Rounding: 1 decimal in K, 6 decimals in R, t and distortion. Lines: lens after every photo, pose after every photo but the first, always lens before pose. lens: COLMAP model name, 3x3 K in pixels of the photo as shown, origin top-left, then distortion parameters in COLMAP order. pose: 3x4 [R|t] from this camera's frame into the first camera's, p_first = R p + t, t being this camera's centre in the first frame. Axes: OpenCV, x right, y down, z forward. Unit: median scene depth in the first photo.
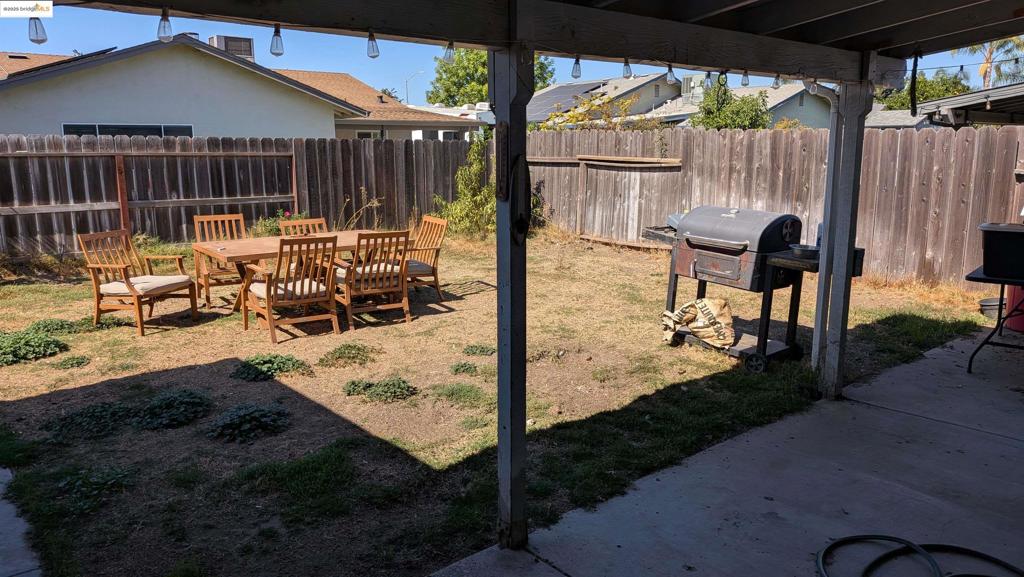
lens RADIAL K [[723.4, 0, 511.8], [0, 723.4, 283.1], [0, 0, 1]] dist [0.137969, -0.210489]
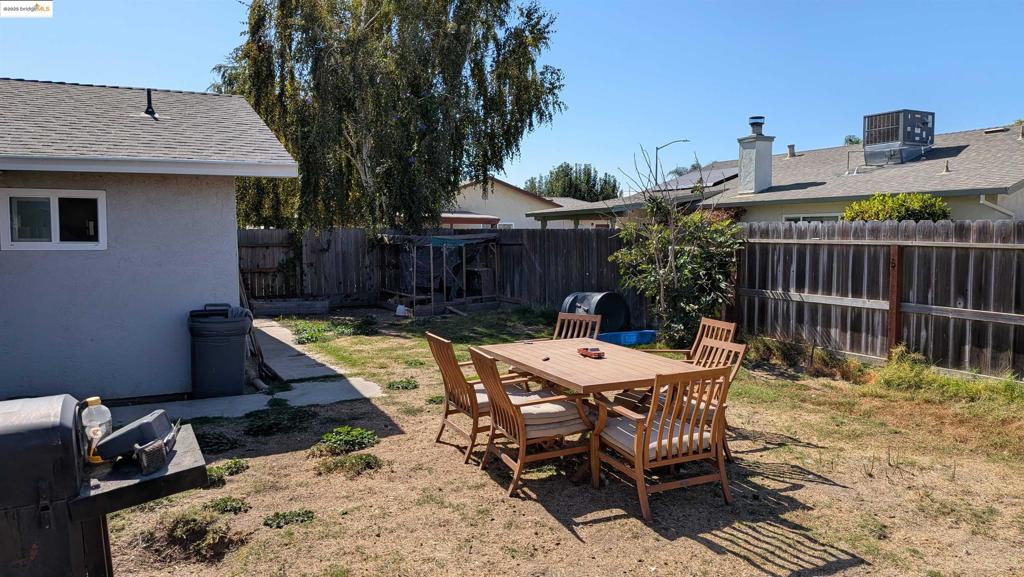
lens RADIAL K [[723.4, 0, 511.8], [0, 723.4, 283.1], [0, 0, 1]] dist [0.137969, -0.210489]
pose [[-0.260232, 0.074168, -0.962693, 0.360189], [-0.165751, 0.978813, 0.120215, -0.161573], [0.951213, 0.190851, -0.242425, 0.811469]]
